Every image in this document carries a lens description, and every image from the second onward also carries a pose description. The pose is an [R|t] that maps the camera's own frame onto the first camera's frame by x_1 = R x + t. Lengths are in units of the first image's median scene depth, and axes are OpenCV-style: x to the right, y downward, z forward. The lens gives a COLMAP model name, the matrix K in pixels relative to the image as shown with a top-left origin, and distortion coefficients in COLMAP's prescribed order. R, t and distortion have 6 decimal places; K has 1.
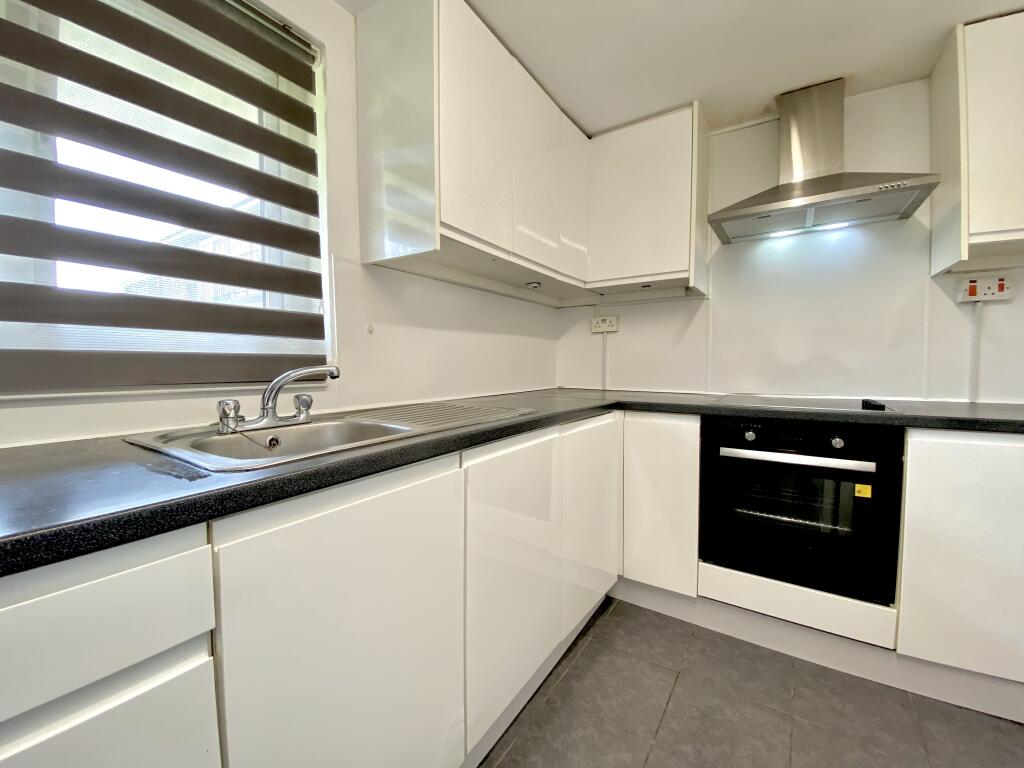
lens RADIAL K [[410.9, 0, 509.9], [0, 410.9, 392.6], [0, 0, 1]] dist [-0.013877, -0.000029]
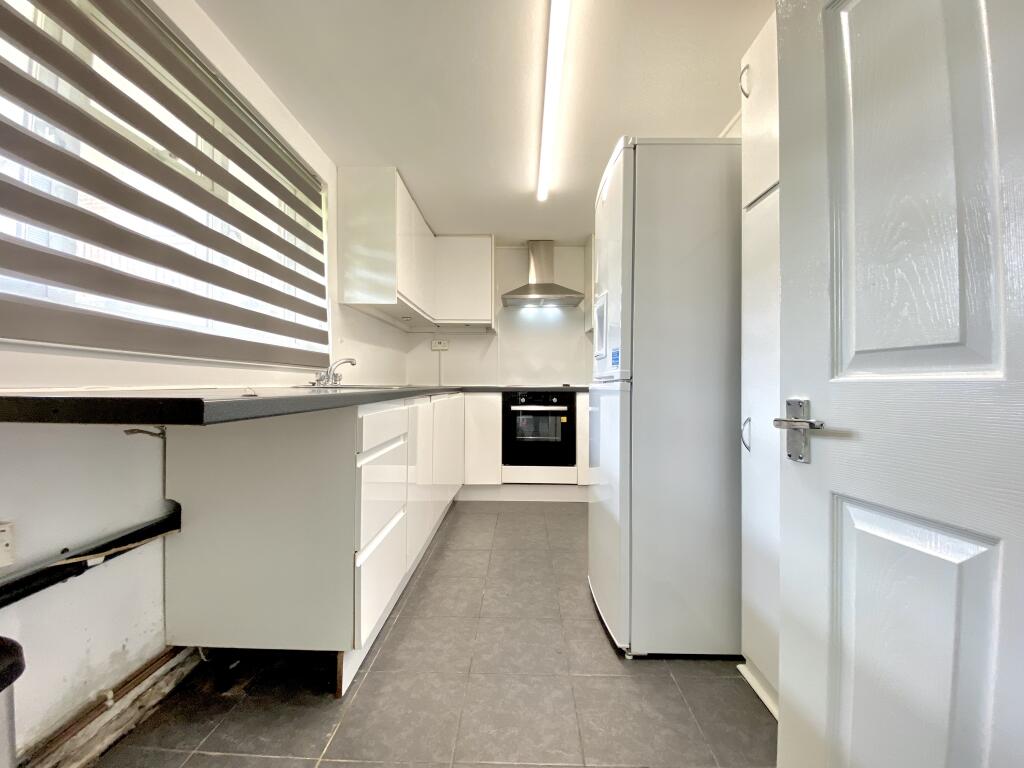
lens RADIAL K [[407.0, 0, 512.0], [0, 407.0, 384.0], [0, 0, 1]] dist [0.031353, 0.000112]
pose [[0.841119, 0.009318, 0.540769, -0.553671], [0.027521, 0.997819, -0.059999, 0.128525], [-0.540149, 0.065348, 0.839028, -0.693245]]
